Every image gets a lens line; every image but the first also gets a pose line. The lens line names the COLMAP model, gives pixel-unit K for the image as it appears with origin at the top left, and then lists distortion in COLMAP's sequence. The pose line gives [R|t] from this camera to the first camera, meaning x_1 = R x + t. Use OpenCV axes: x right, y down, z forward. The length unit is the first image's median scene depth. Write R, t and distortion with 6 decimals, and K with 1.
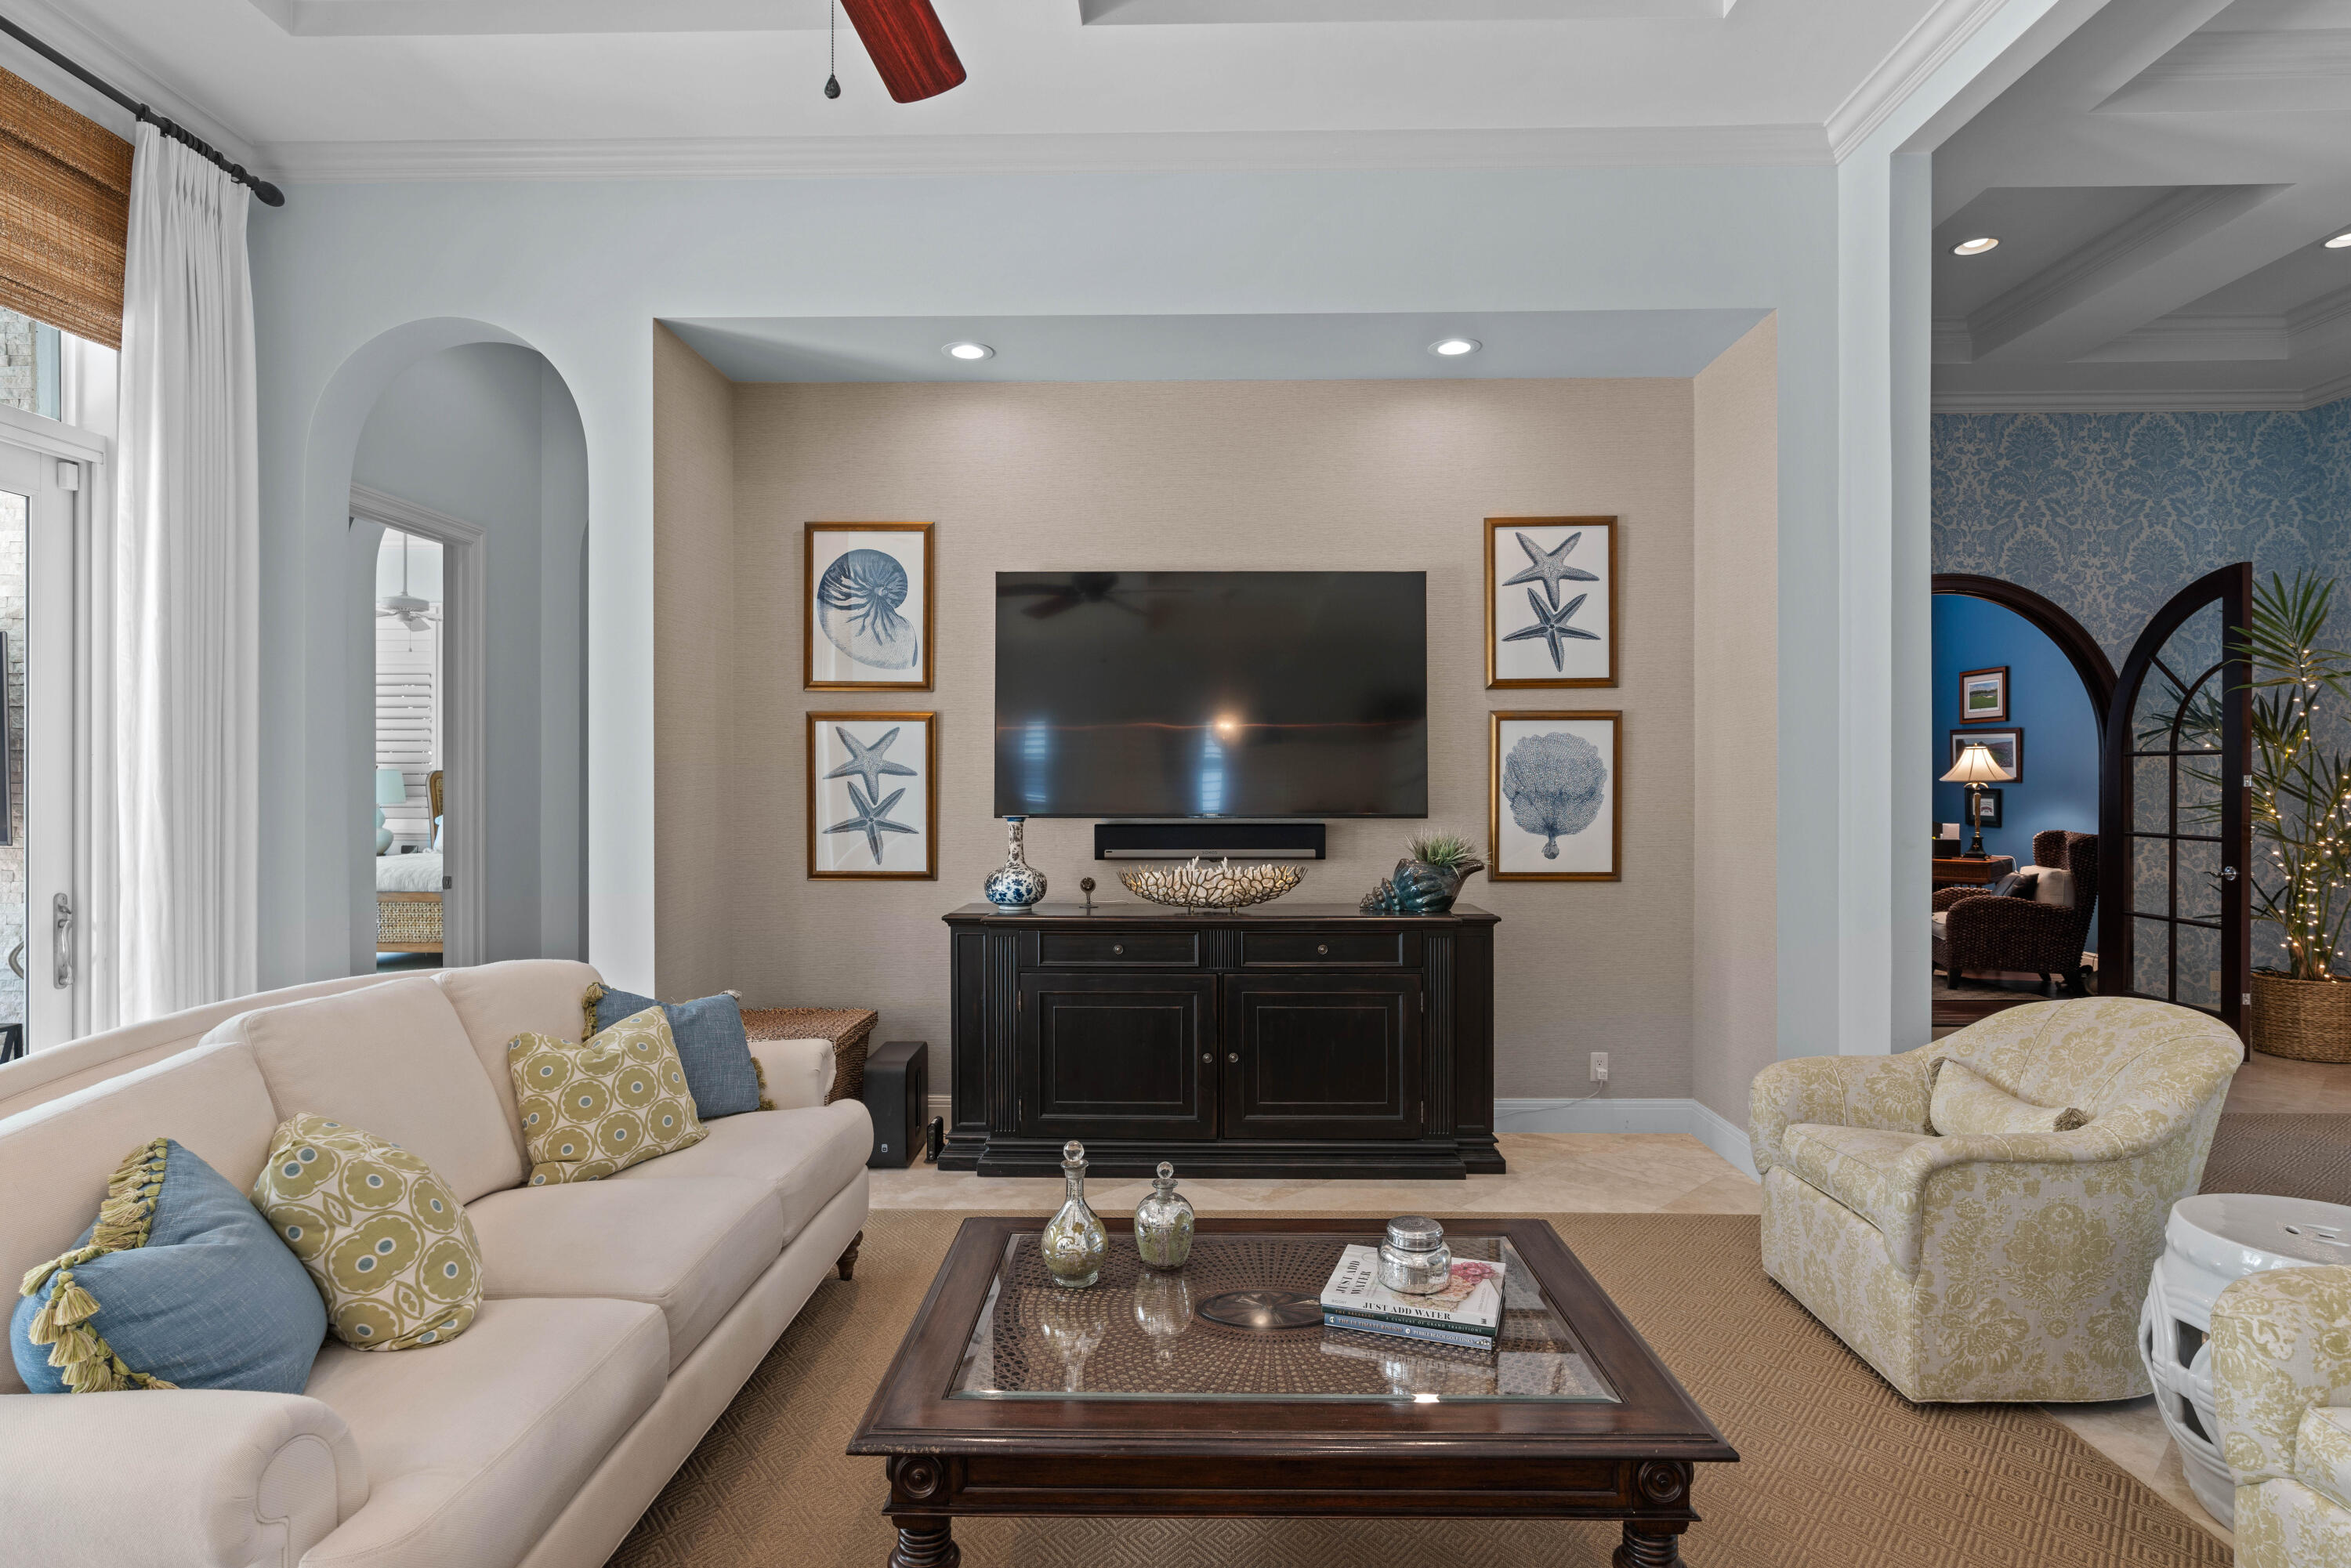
lens RADIAL K [[1229.3, 0, 1175.5], [0, 1229.3, 784.0], [0, 0, 1]] dist [-0.002624, -0.000109]
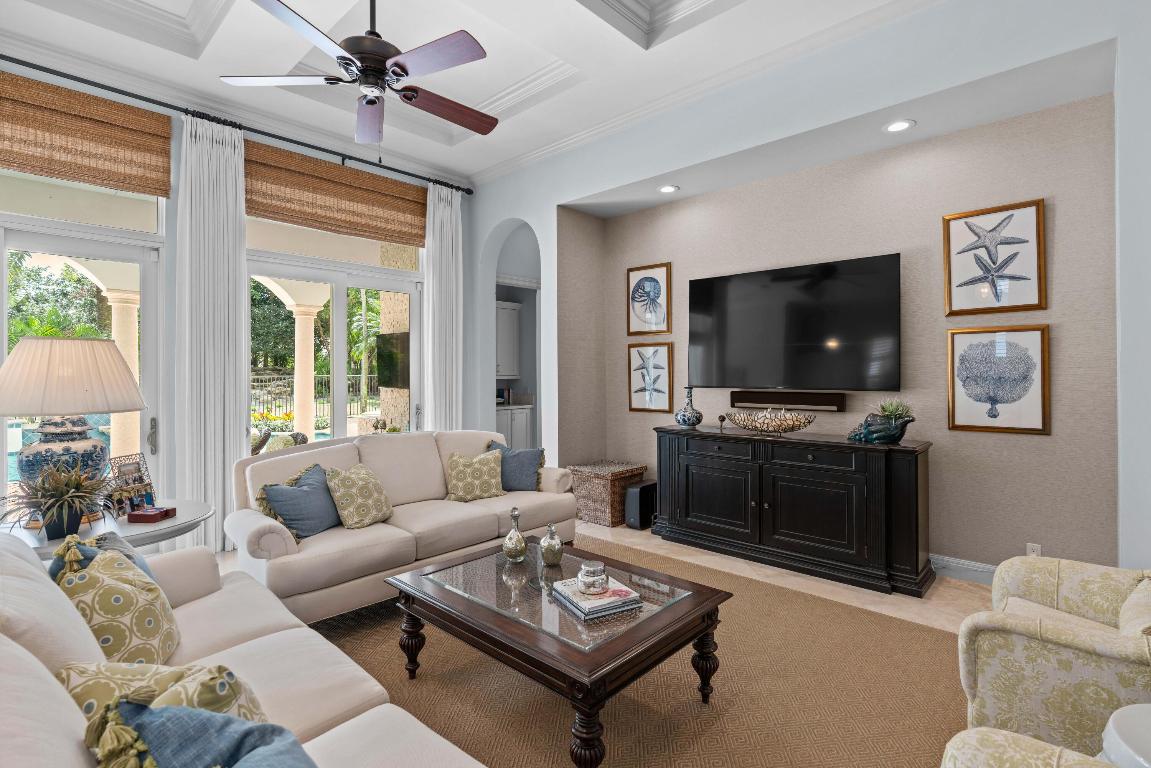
lens RADIAL K [[550.3, 0, 579.3], [0, 550.3, 369.3], [0, 0, 1]] dist [-0.002349, 0.000984]
pose [[0.745479, -0.005913, -0.666503, 0.388385], [0.002452, 0.999978, -0.006129, -0.000490], [0.666524, 0.002935, 0.745478, 0.095688]]
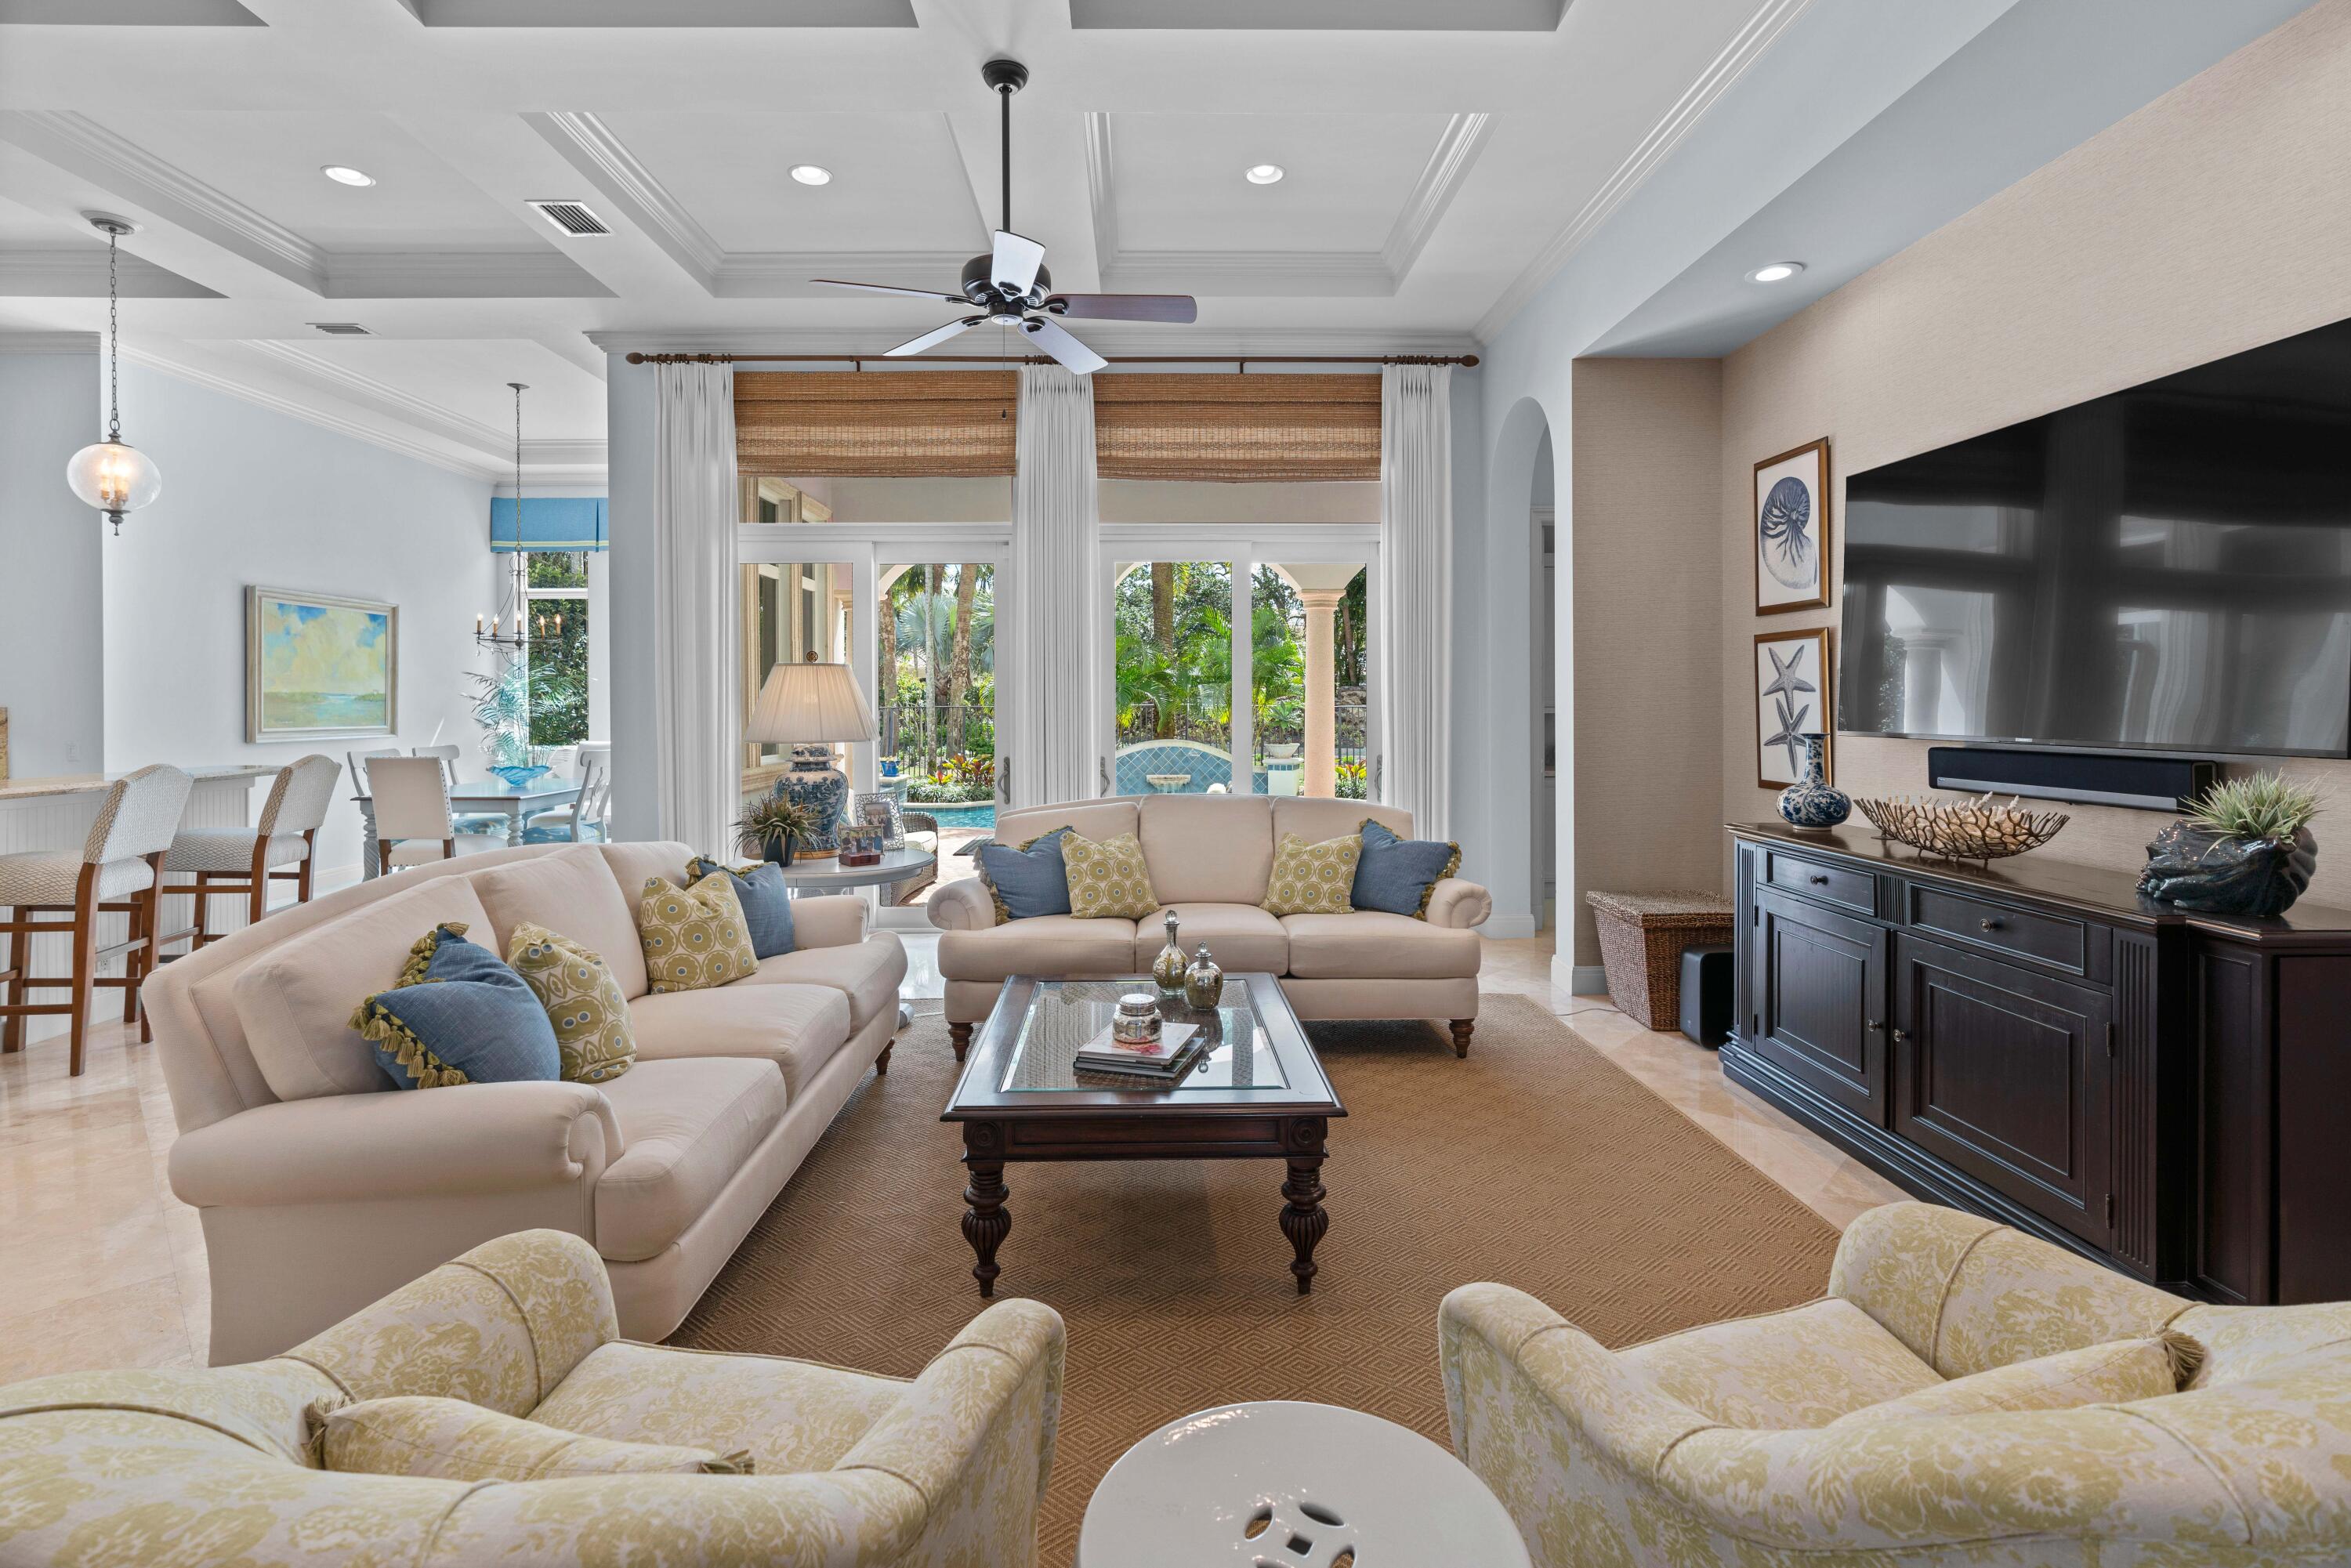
lens RADIAL K [[1085.0, 0, 1172.4], [0, 1085.0, 707.2], [0, 0, 1]] dist [-0.001576, 0.000867]
pose [[0.045597, 0.004371, -0.998950, 0.673755], [0.001311, 0.999989, 0.004435, 0.001205], [0.998959, -0.001512, 0.045590, 0.443135]]
